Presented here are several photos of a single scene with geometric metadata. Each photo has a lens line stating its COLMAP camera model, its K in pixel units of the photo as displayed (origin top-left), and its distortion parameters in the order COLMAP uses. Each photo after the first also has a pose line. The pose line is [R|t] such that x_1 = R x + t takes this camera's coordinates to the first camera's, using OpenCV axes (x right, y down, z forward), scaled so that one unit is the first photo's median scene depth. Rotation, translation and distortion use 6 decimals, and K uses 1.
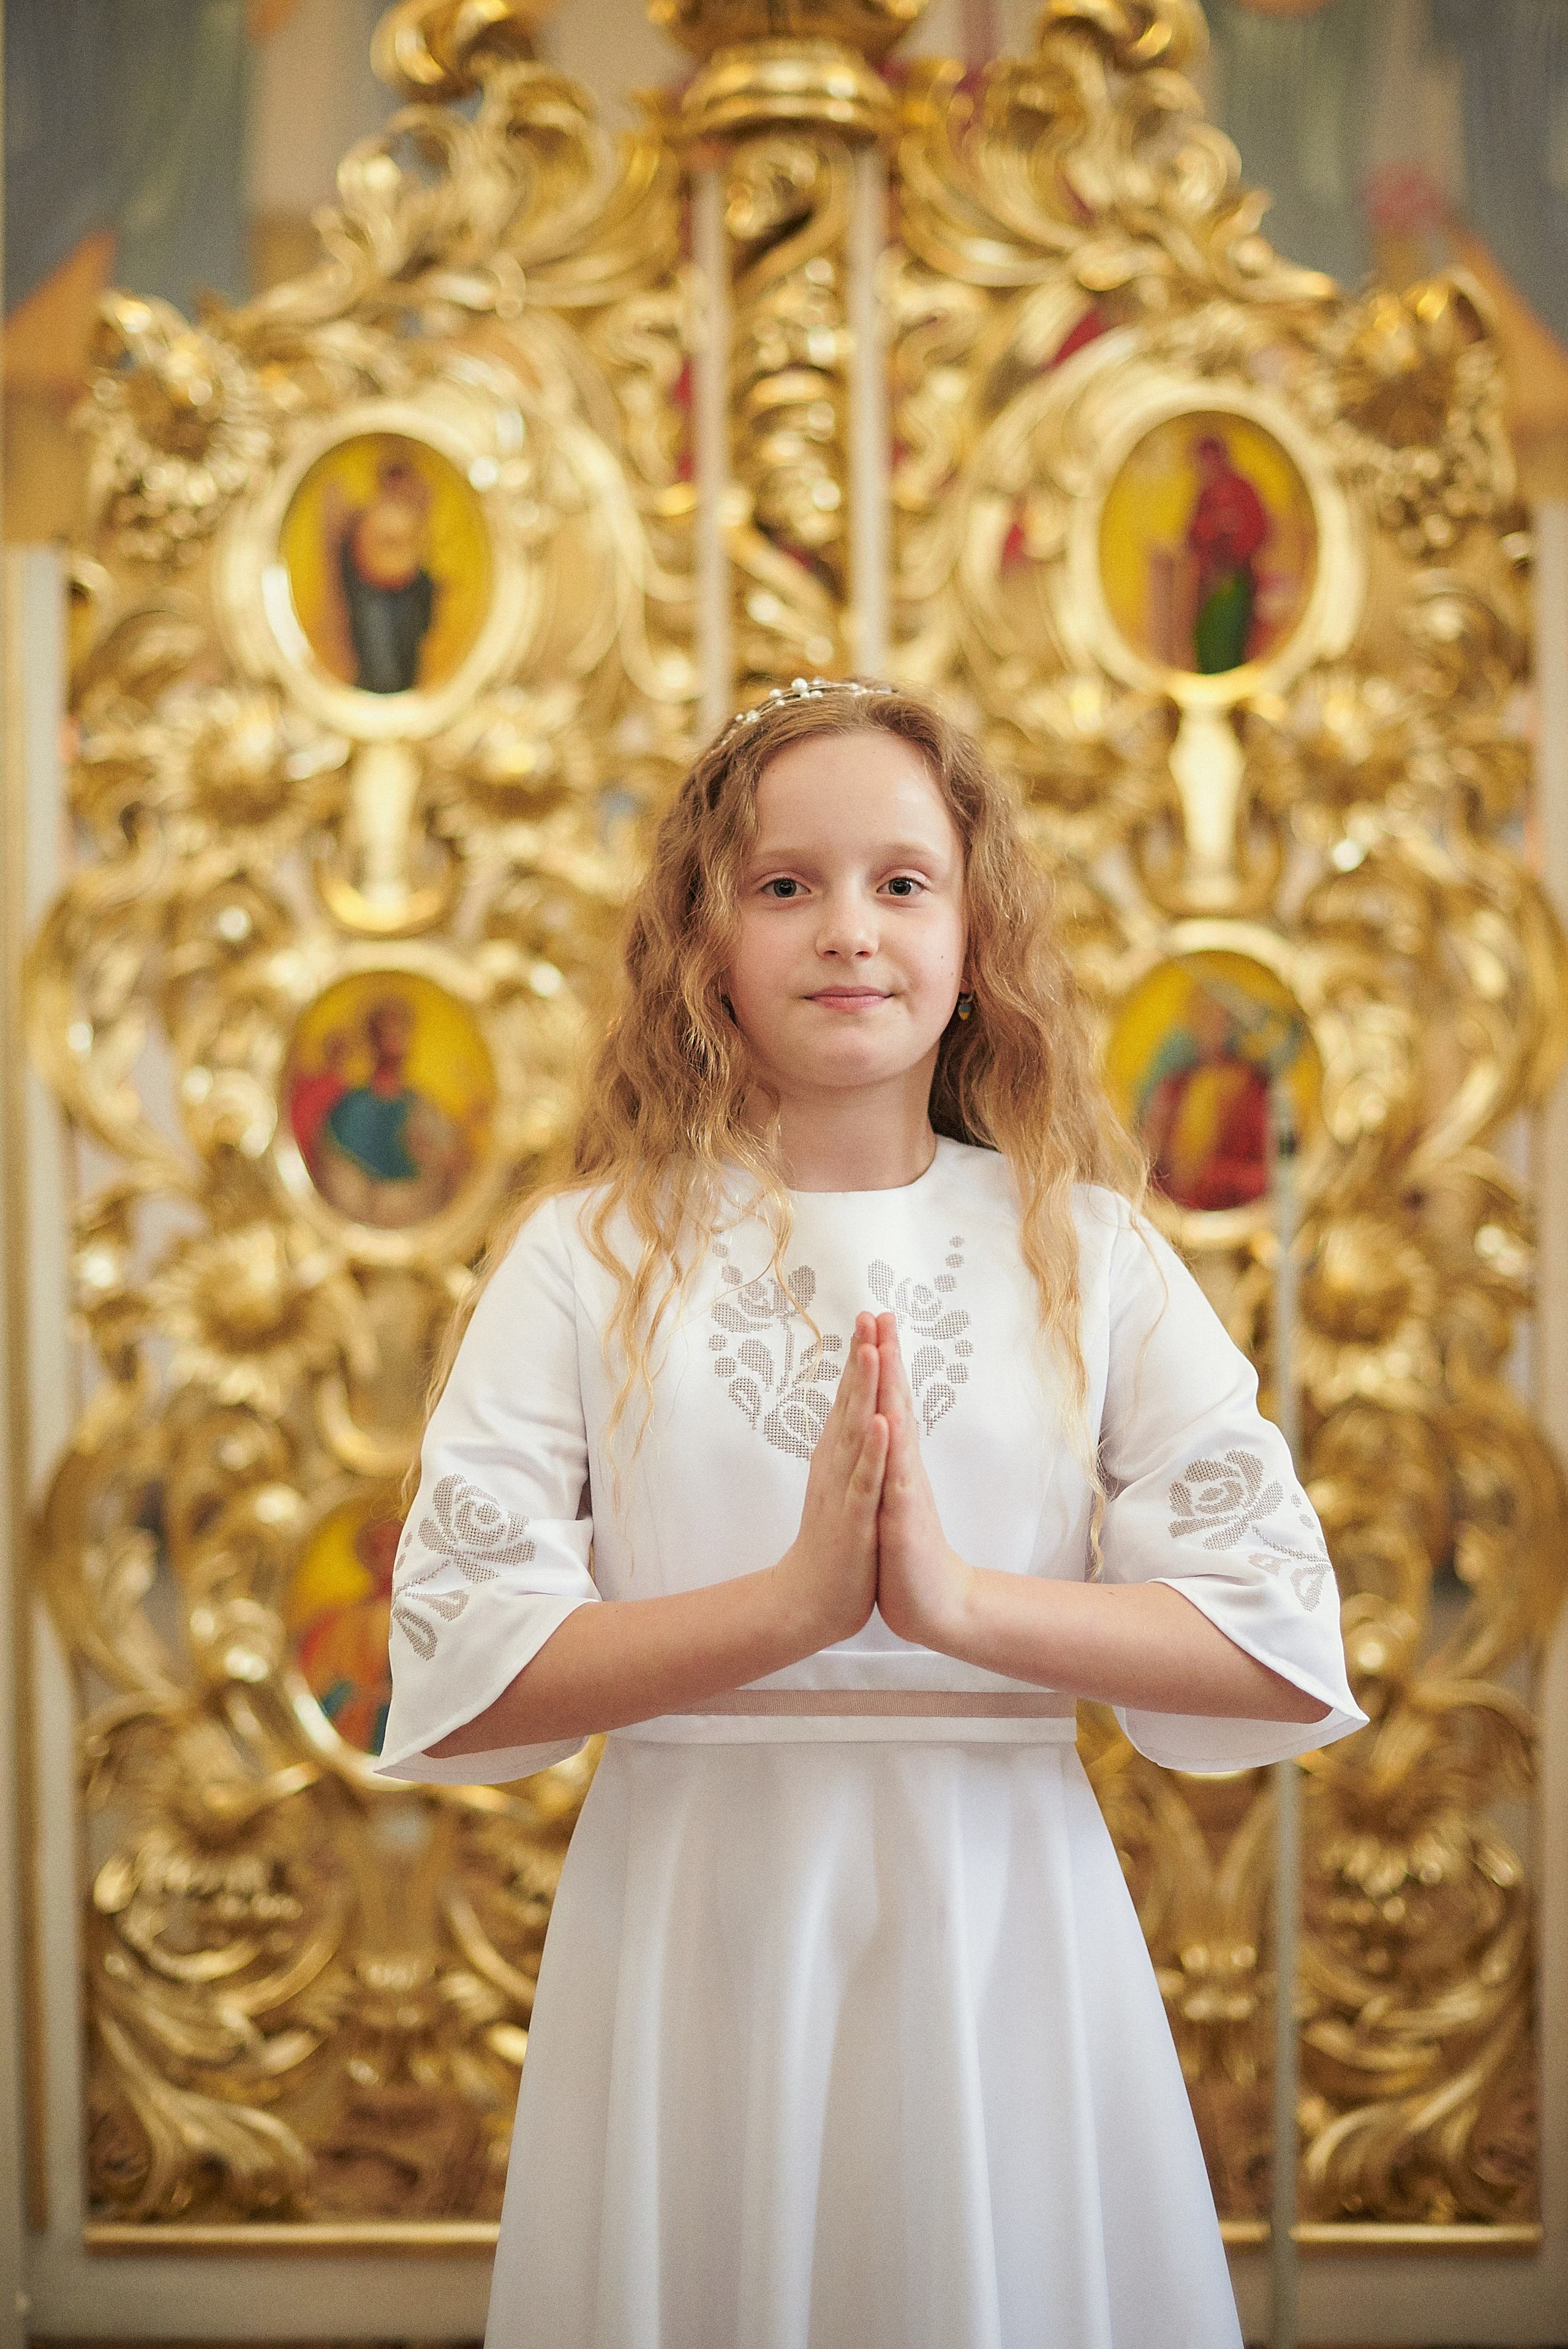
lens RADIAL K [[3660.1, 0, 786.2], [0, 3660.1, 1128.0], [0, 0, 1]] dist [-0.132910, 0.000000]
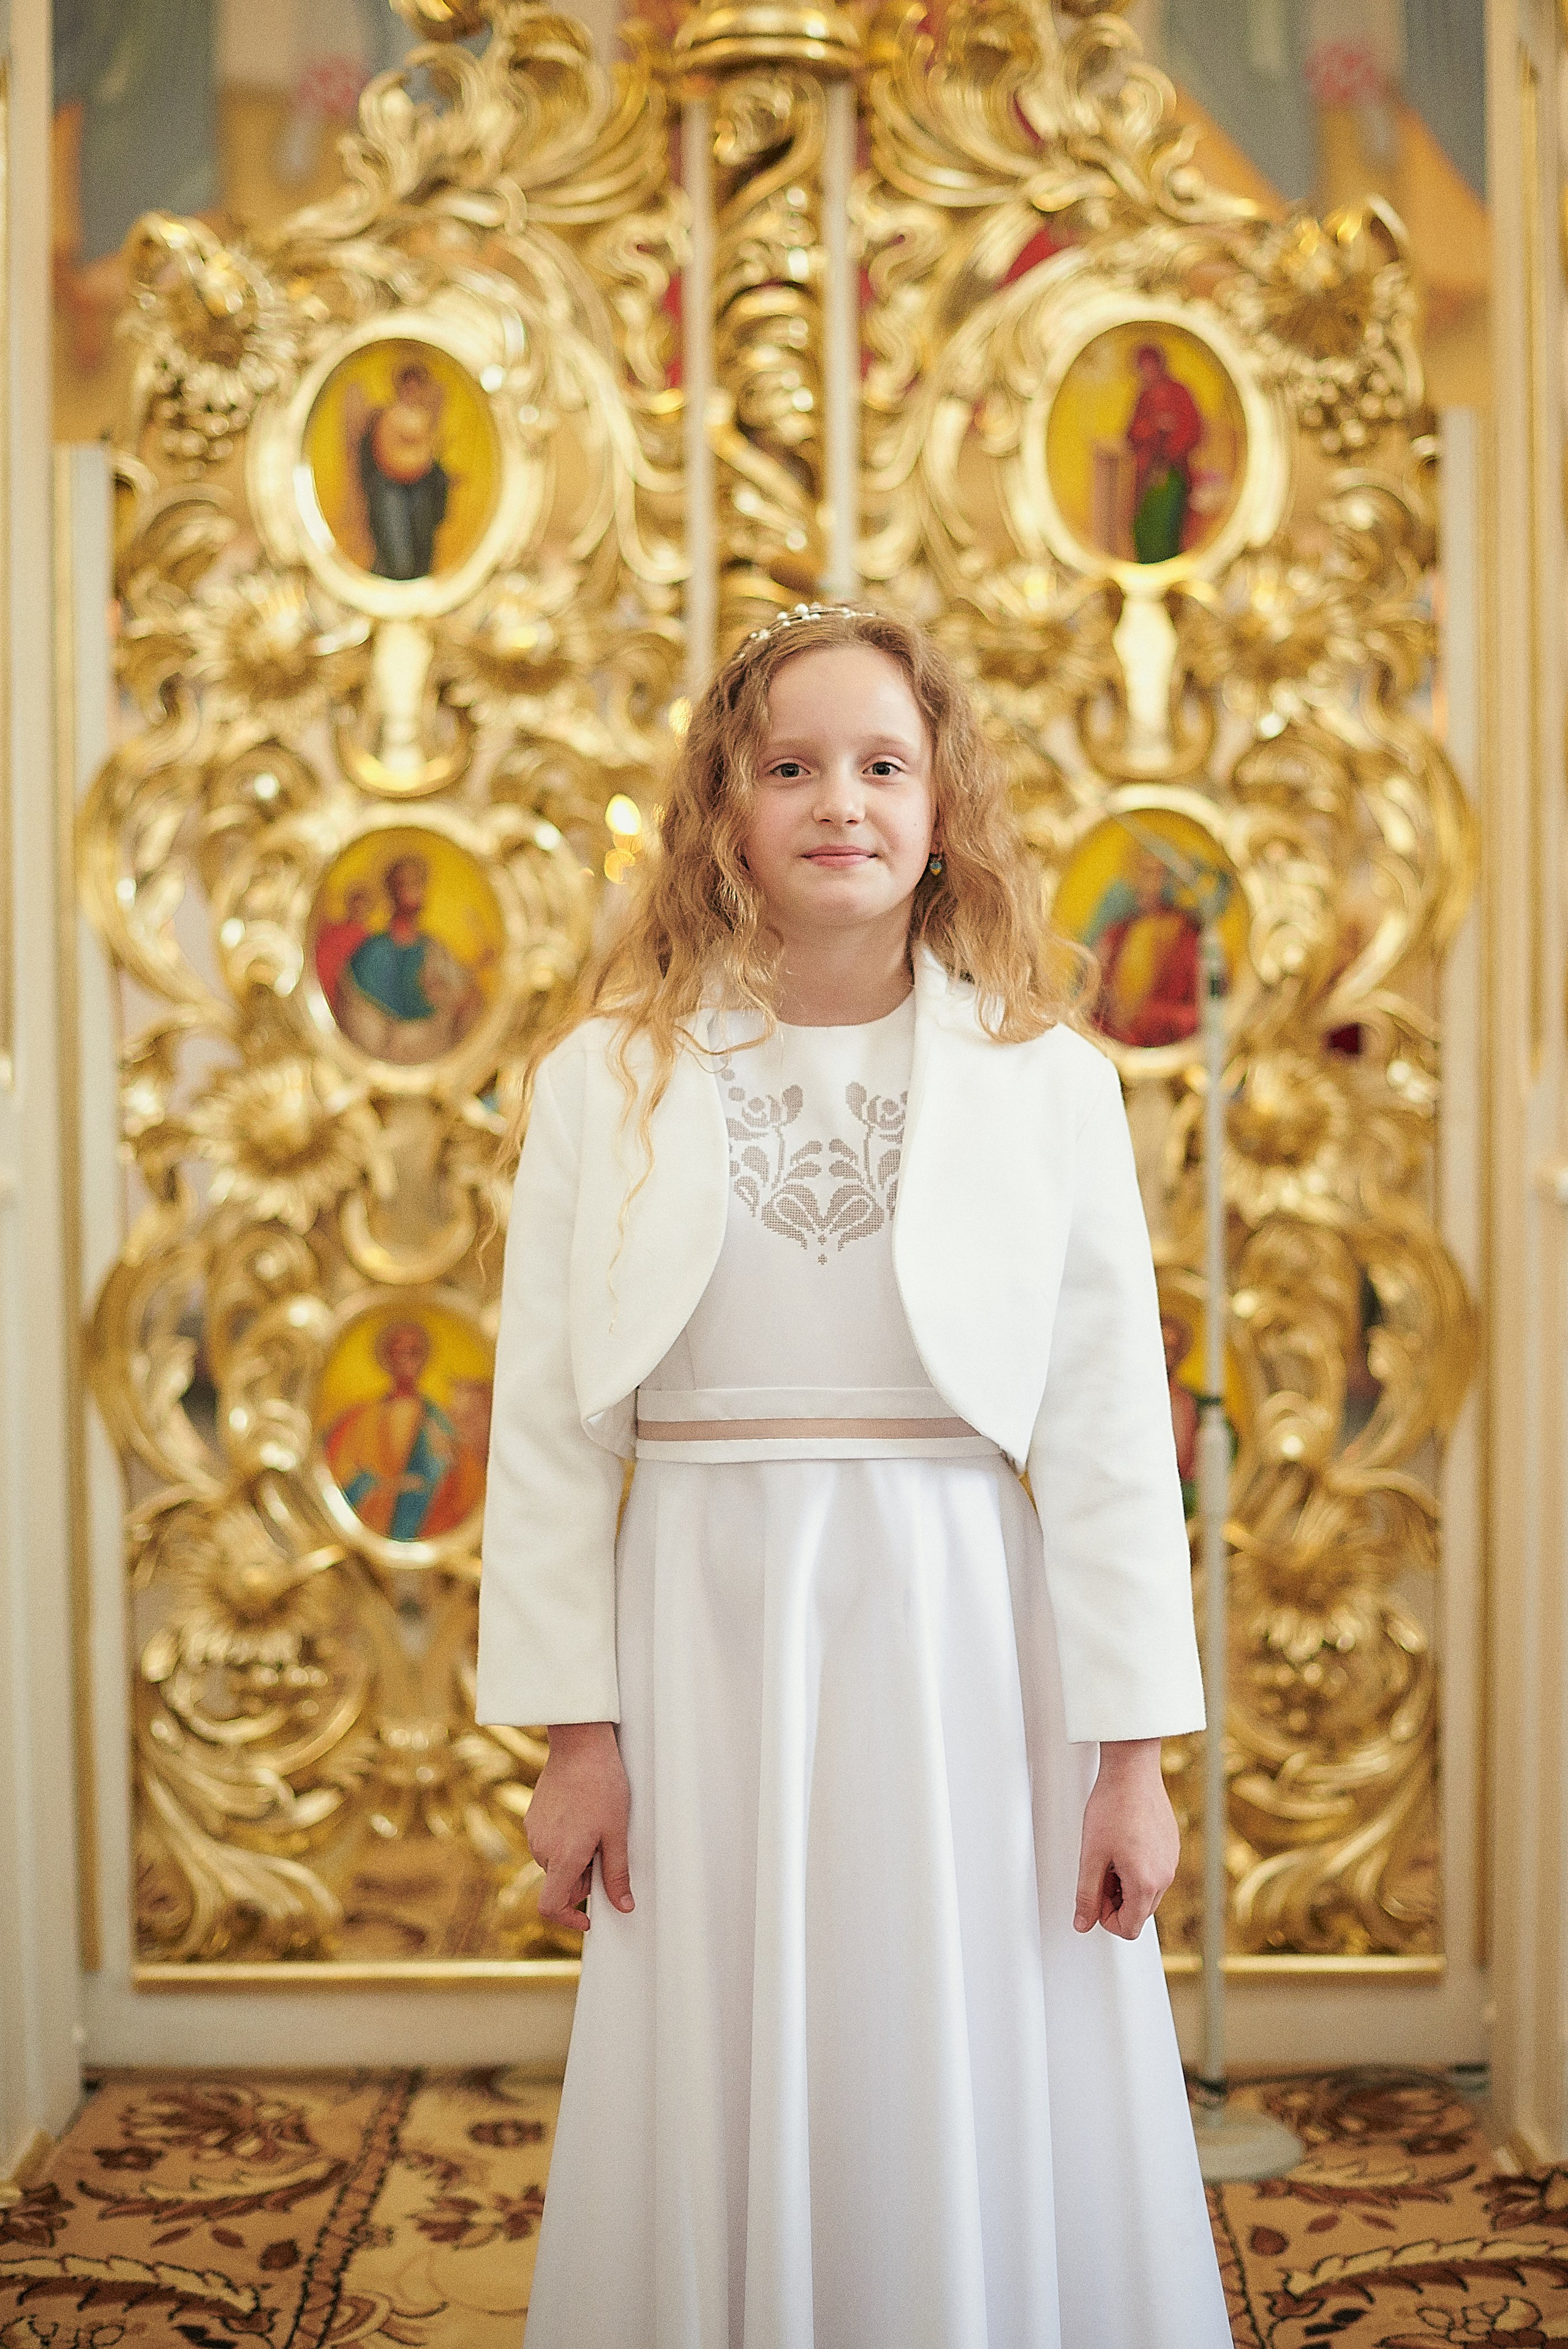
lens RADIAL K [[3660.1, 0, 833.2], [0, 3660.1, 1084.0], [0, 0, 1]] dist [-0.132910, 0.000000]
pose [[0.999698, -0.000858, 0.024556, -0.006881], [0.000165, 0.999602, 0.028201, 0.002899], [-0.024570, -0.028188, 0.999301, -0.108773]]
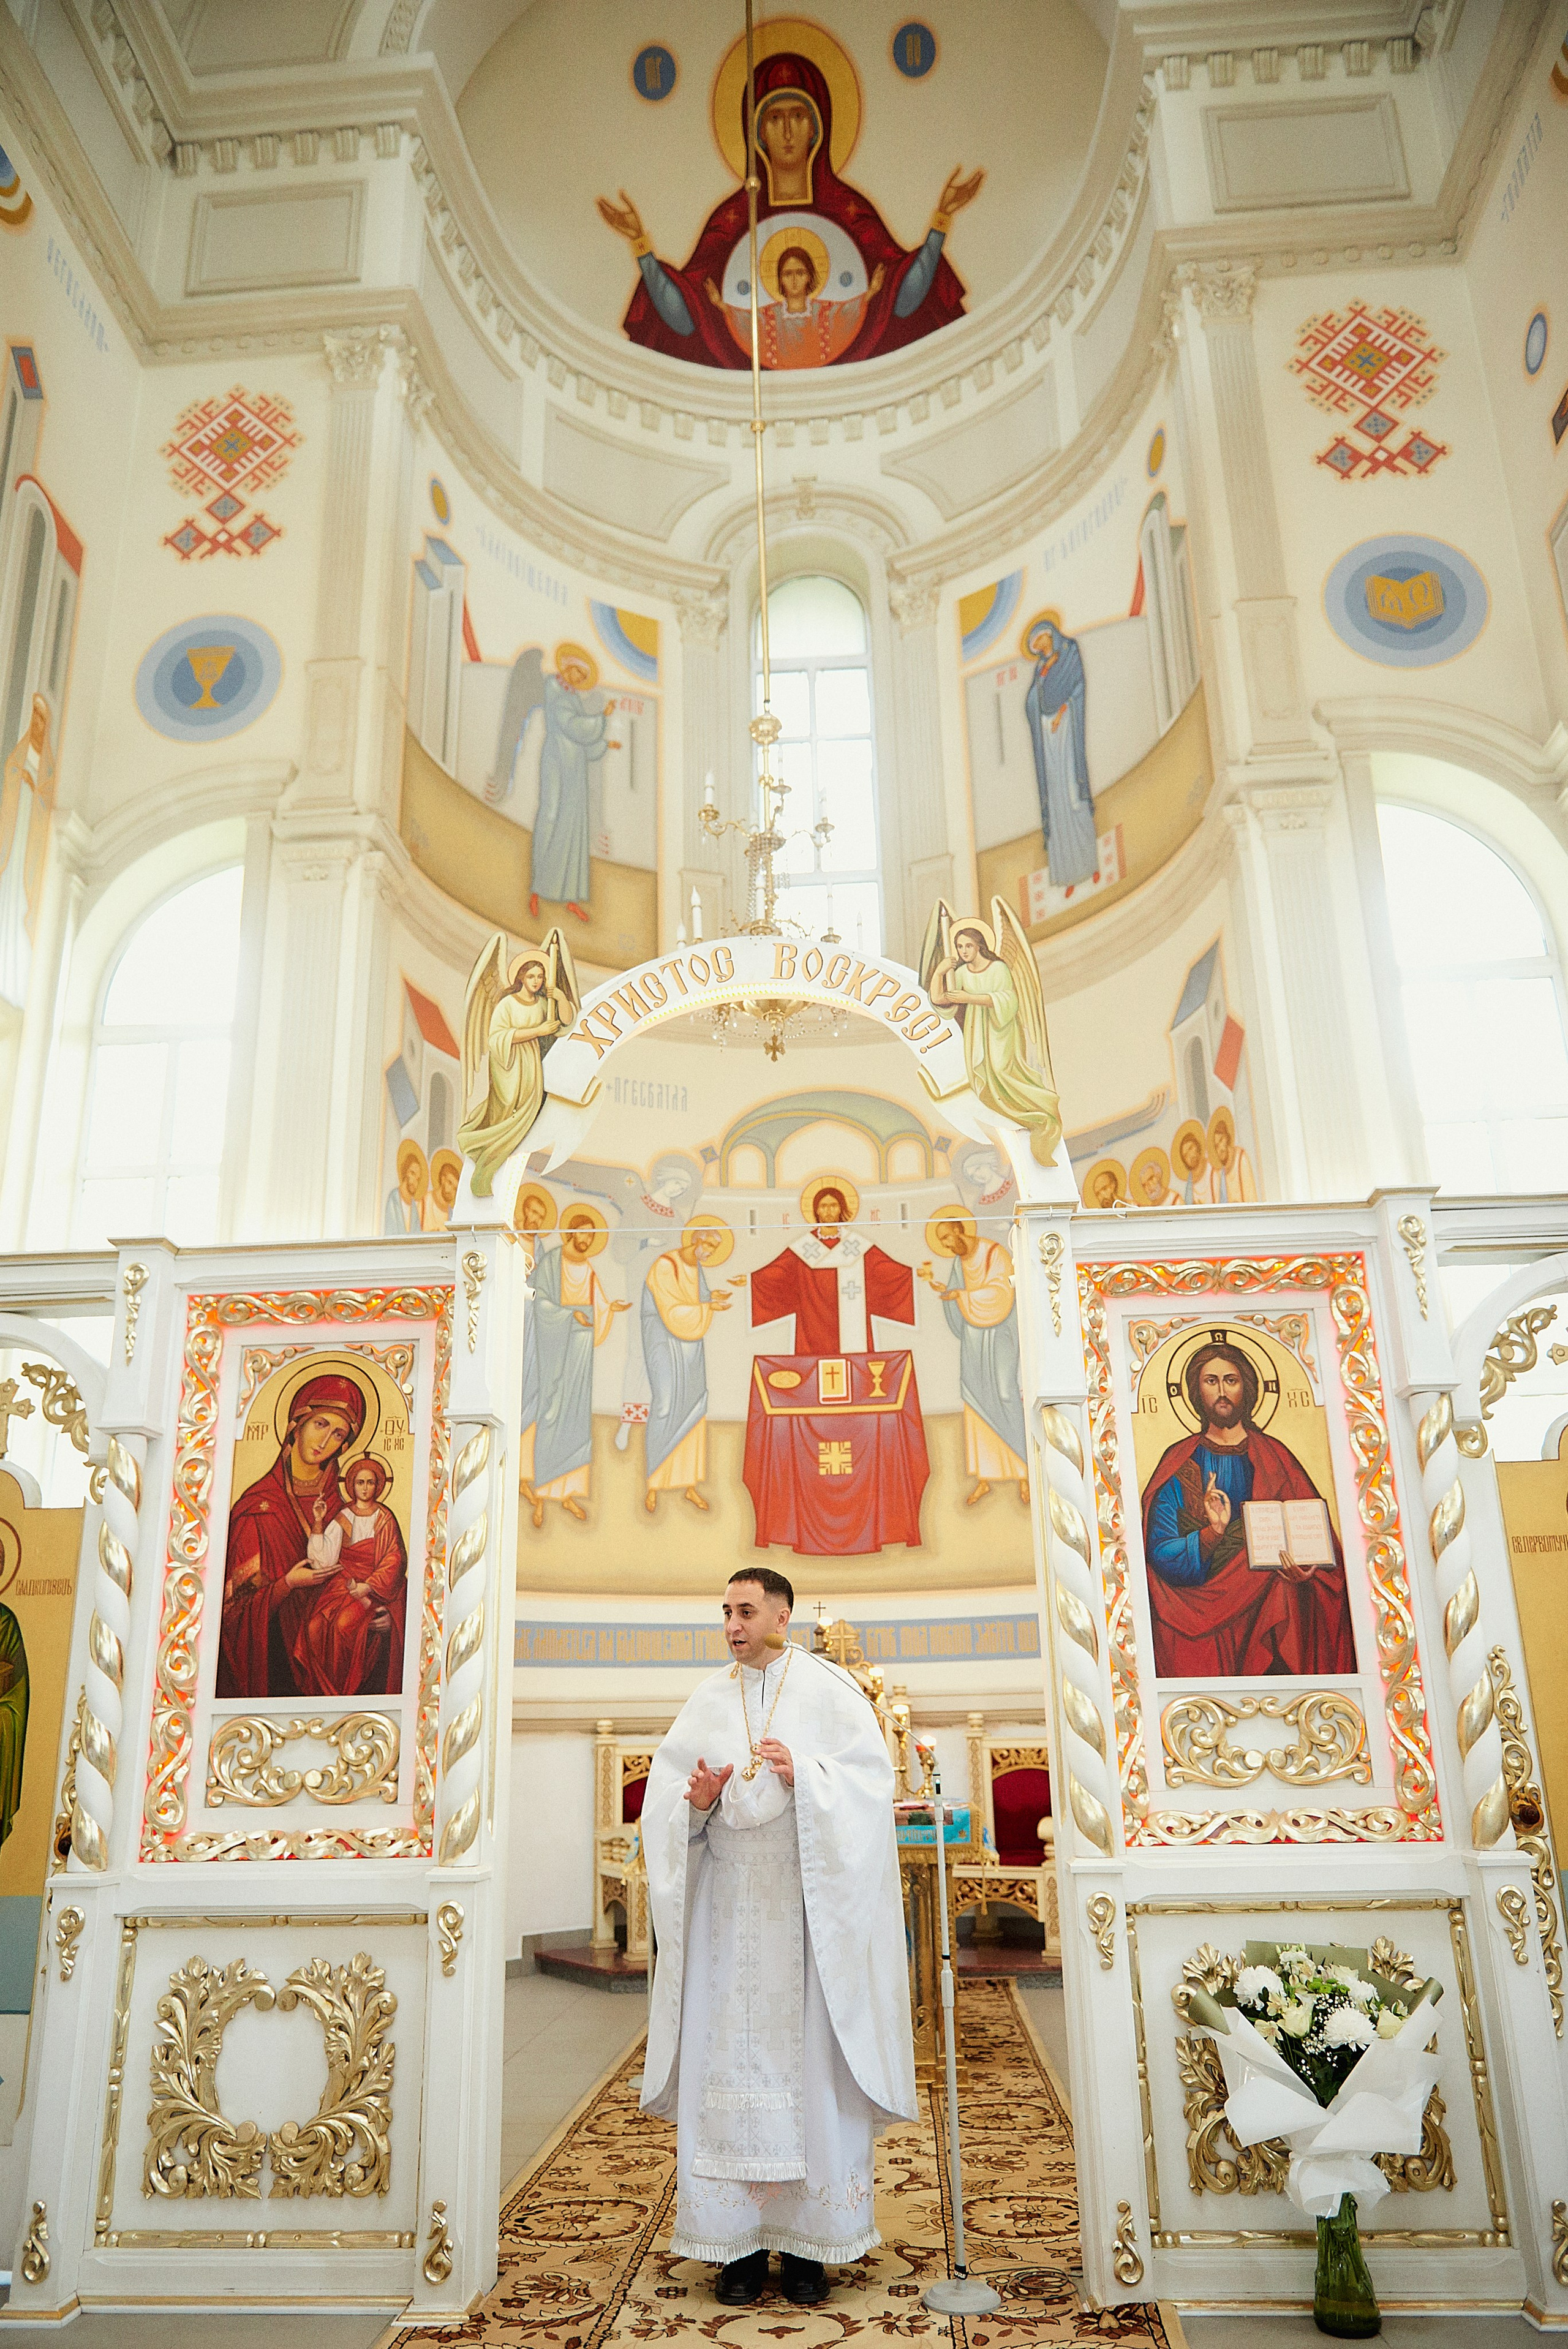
lens RADIAL K [[1589.3, 0, 766.7], [0, 1589.3, 1247.9], [0, 0, 1]] dist [-0.001956, 0.002713]
pose [[0.999182, -0.022275, -0.033741, 0.046232], [0.010522, 0.949051, -0.314946, -0.006511], [0.039037, 0.314333, 0.948510, -0.357558]]
